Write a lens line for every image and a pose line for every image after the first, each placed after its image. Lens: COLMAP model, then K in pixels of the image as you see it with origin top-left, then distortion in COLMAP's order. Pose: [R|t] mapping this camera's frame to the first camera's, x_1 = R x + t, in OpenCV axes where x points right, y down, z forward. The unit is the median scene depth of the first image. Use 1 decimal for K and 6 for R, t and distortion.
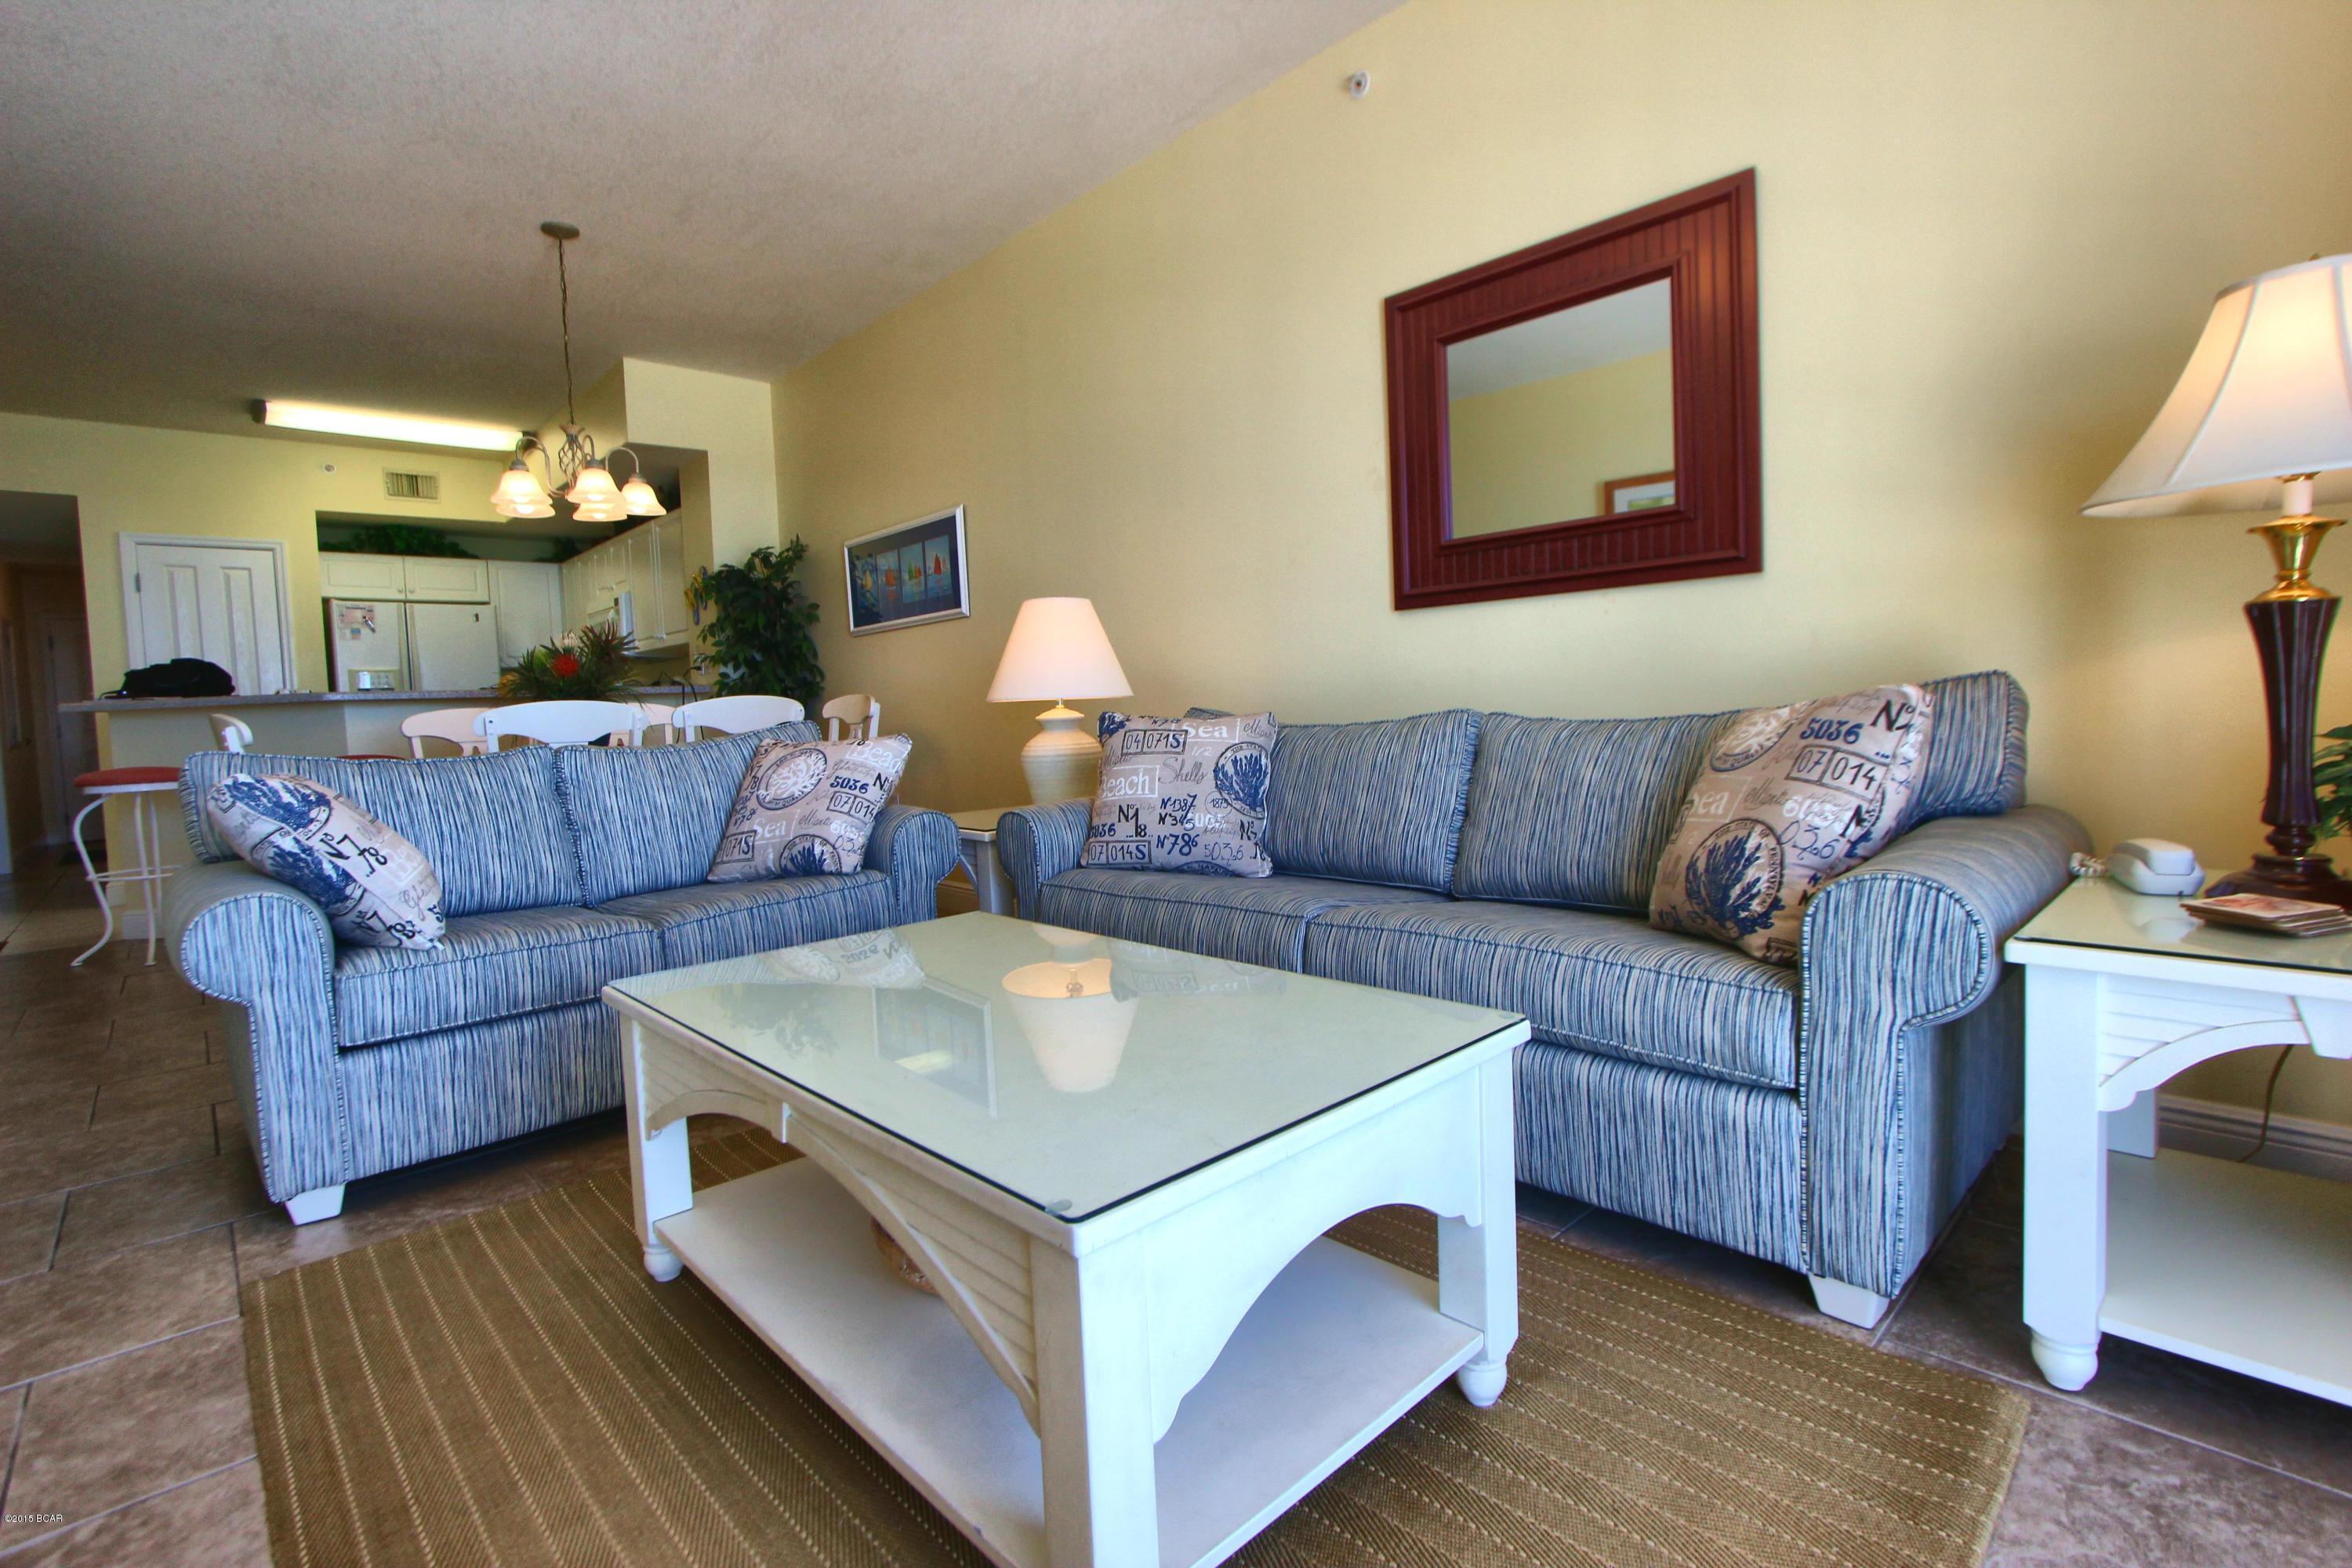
lens RADIAL K [[1082.4, 0, 1188.4], [0, 1082.4, 764.9], [0, 0, 1]] dist [-0.021200, 0.004926]
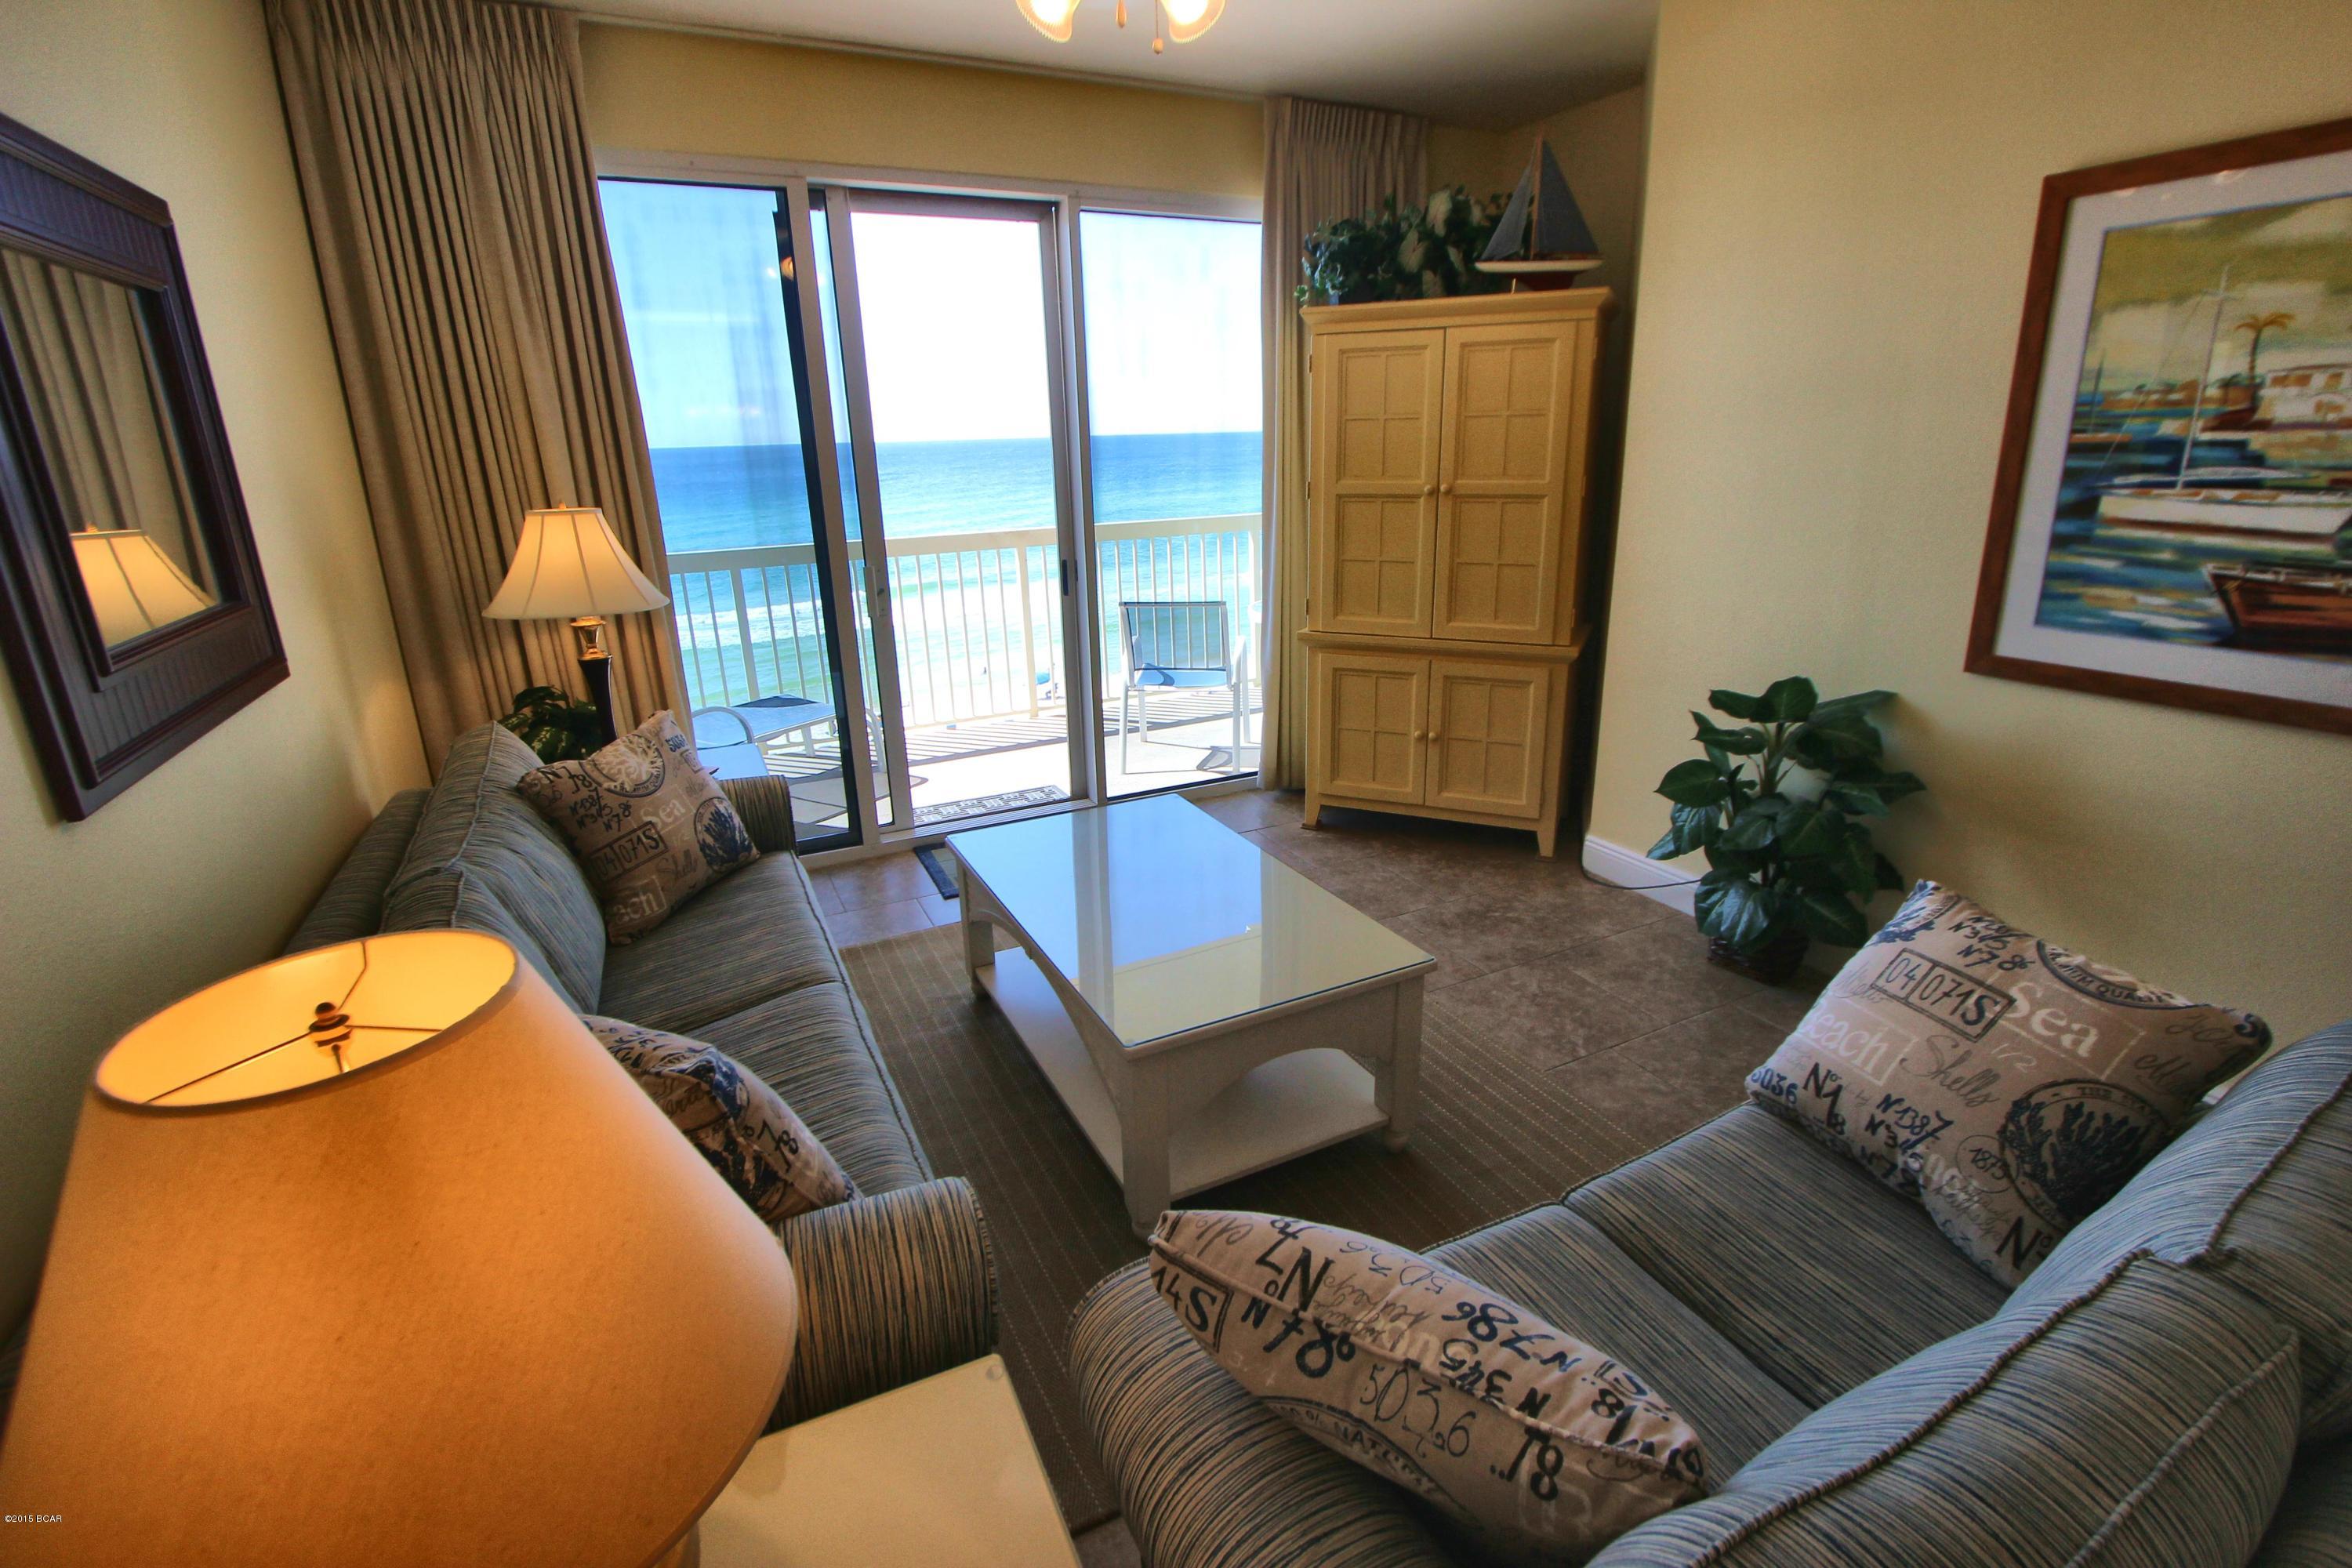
lens RADIAL K [[1082.4, 0, 1187.1], [0, 1082.4, 763.8], [0, 0, 1]] dist [-0.021200, 0.004926]
pose [[-0.954399, -0.028726, 0.297150, -0.603751], [0.075891, 0.939316, 0.334555, -0.454294], [-0.288728, 0.341849, -0.894301, 2.063863]]
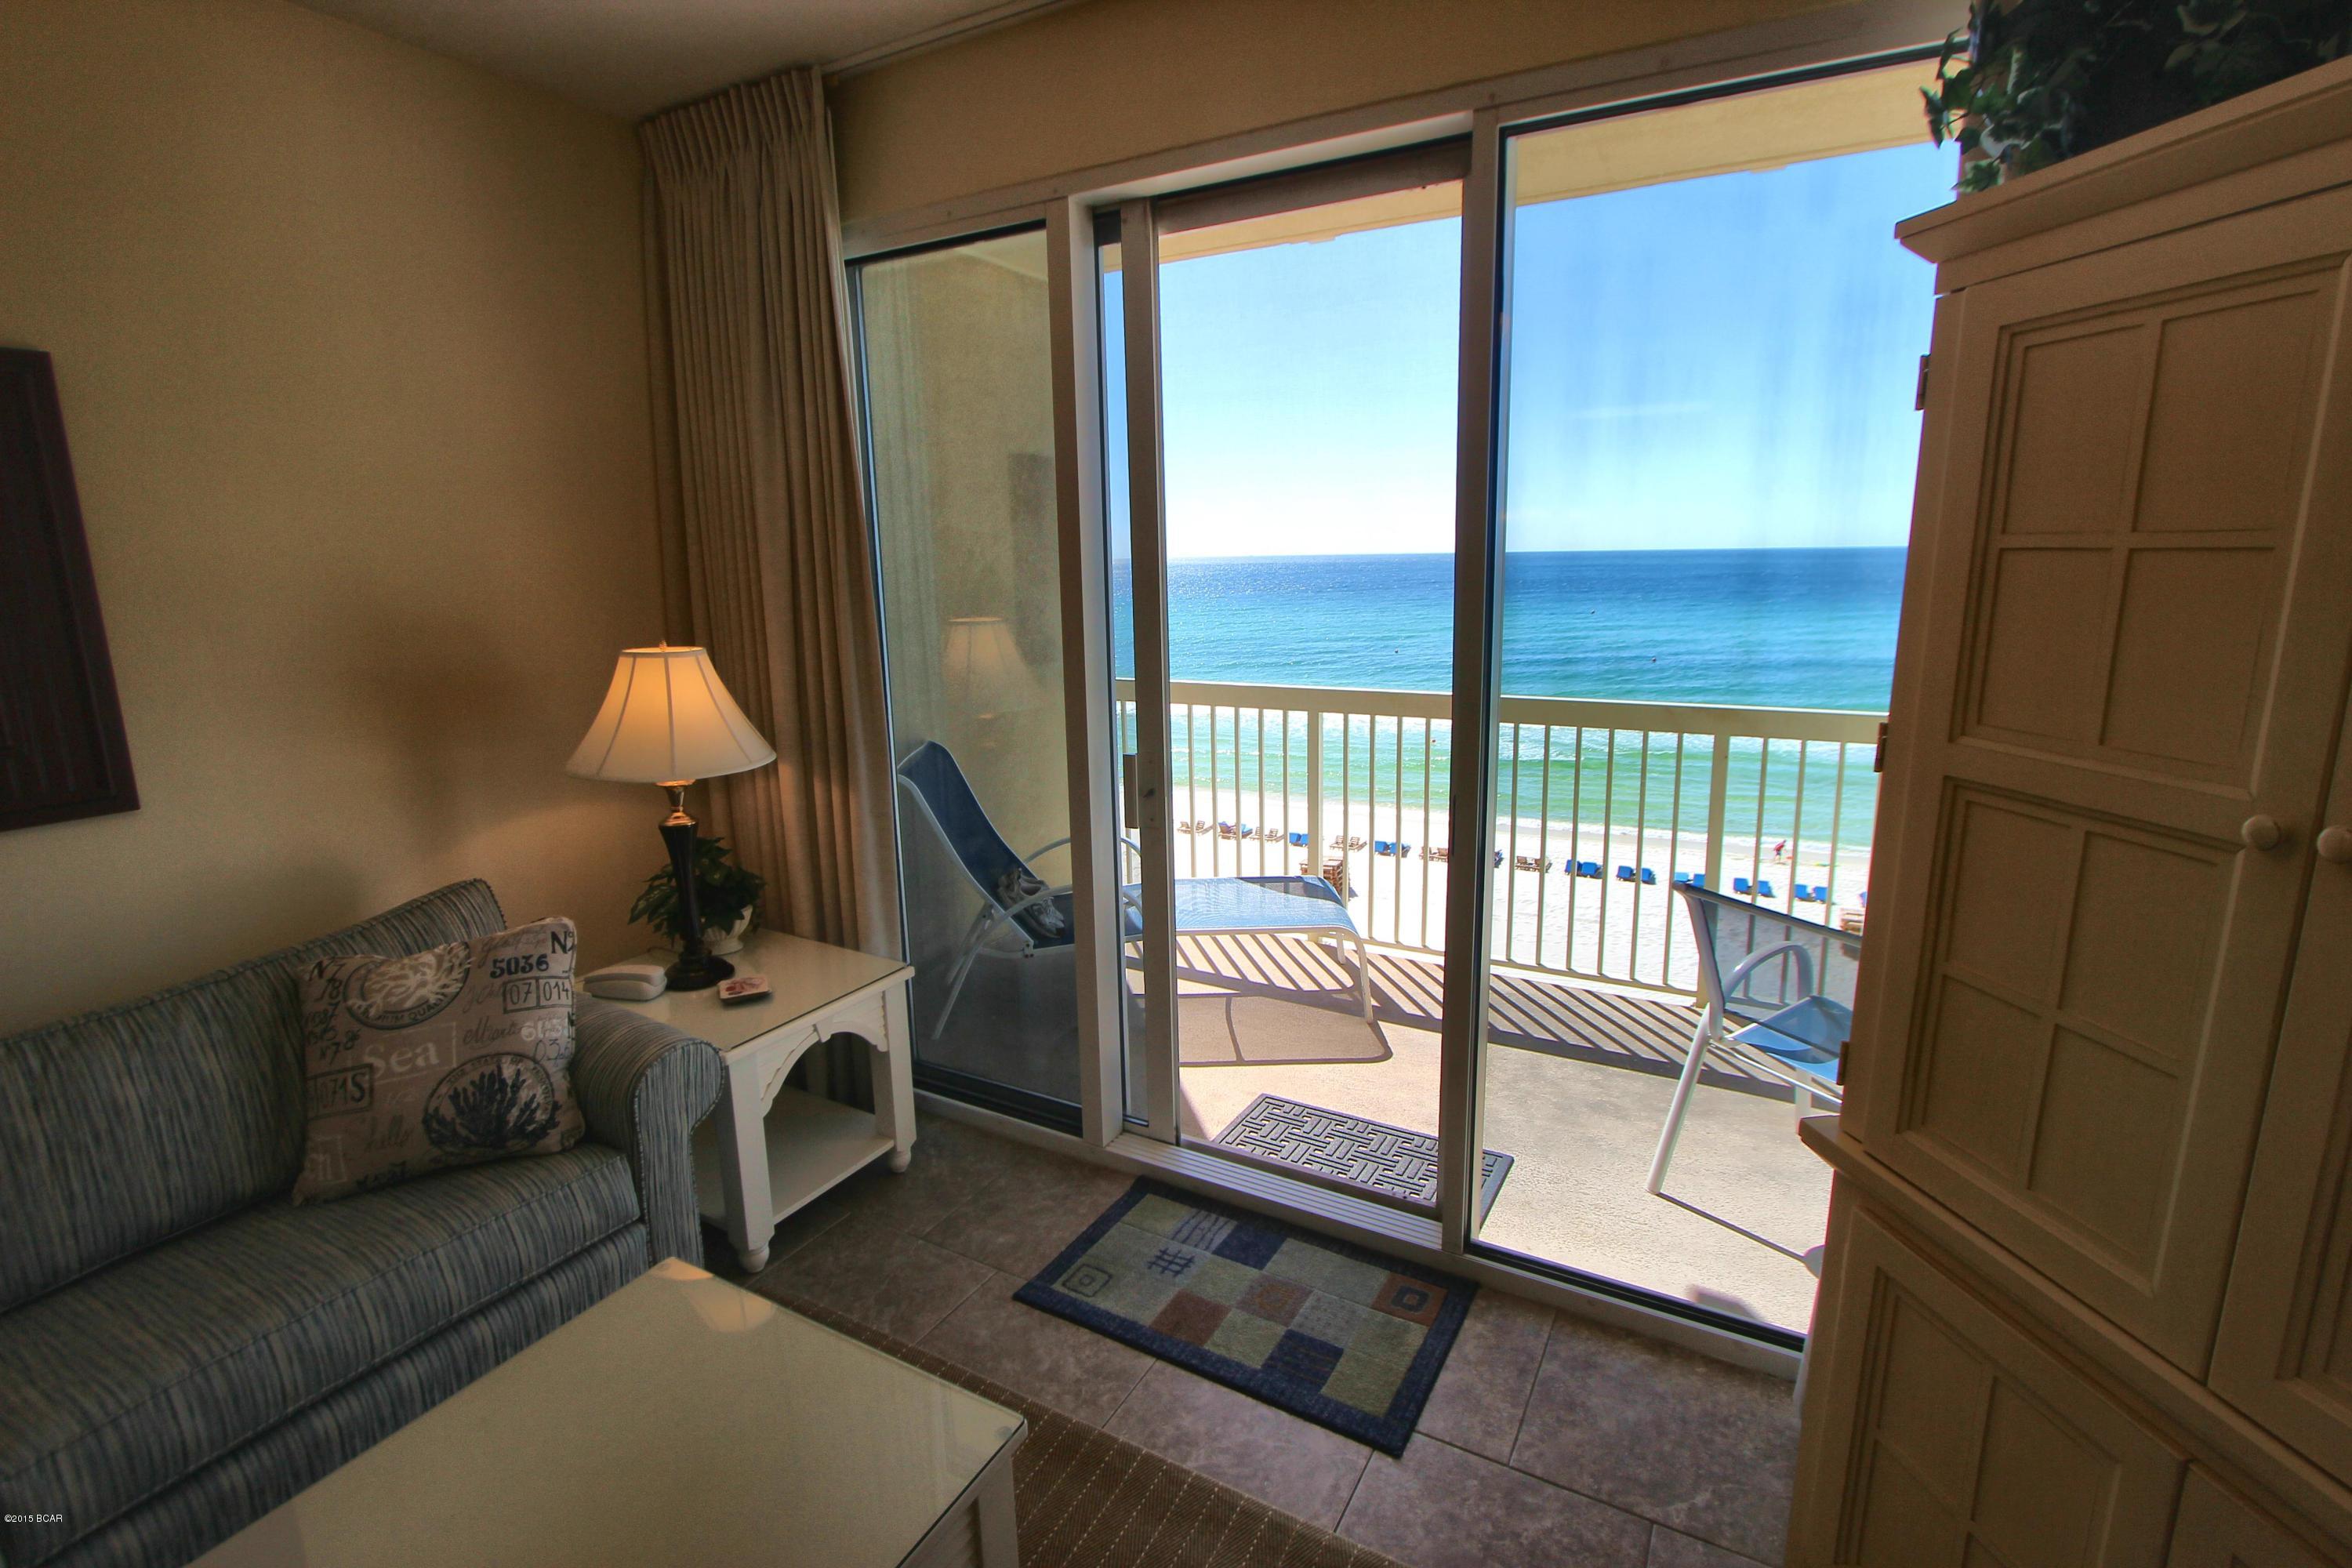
lens RADIAL K [[1082.4, 0, 1189.0], [0, 1082.4, 766.2], [0, 0, 1]] dist [-0.021200, 0.004926]
pose [[-0.294660, -0.138882, 0.945456, -0.740091], [0.082105, 0.982044, 0.169846, -0.376991], [-0.952068, 0.127673, -0.277966, 0.507476]]
